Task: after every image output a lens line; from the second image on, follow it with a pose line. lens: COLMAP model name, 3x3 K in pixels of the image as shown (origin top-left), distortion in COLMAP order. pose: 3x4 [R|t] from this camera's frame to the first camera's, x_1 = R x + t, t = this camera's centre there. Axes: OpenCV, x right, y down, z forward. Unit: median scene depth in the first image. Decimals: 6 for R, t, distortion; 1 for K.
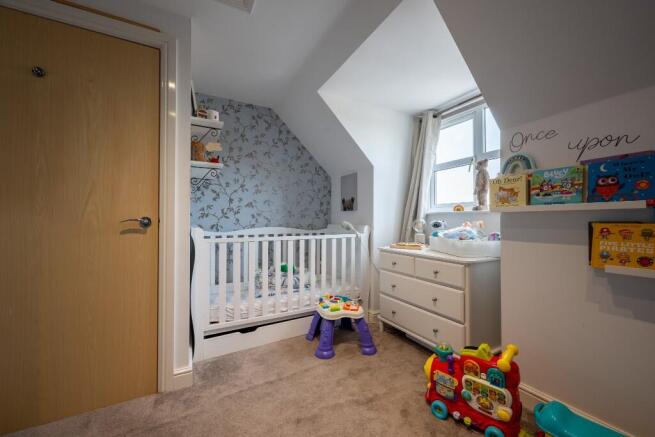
lens RADIAL K [[261.7, 0, 327.5], [0, 261.7, 218.5], [0, 0, 1]] dist [-0.000107, 0.000003]
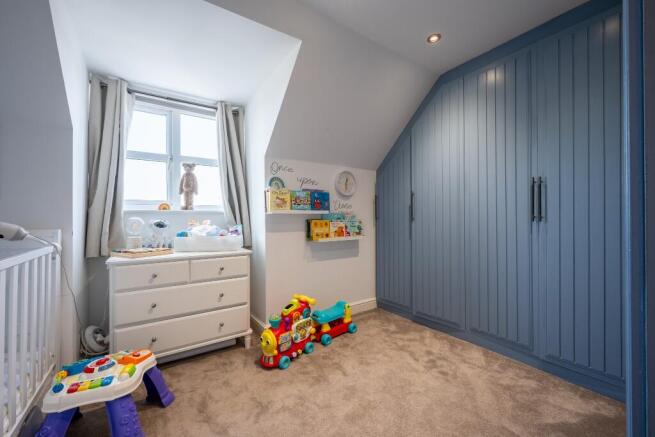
lens RADIAL K [[261.7, 0, 327.5], [0, 261.7, 218.5], [0, 0, 1]] dist [-0.000107, 0.000003]
pose [[-0.113522, 0.001306, 0.993535, -0.904982], [-0.000565, 0.999999, -0.001379, 0.006652], [-0.993535, -0.000718, -0.113521, 0.932712]]
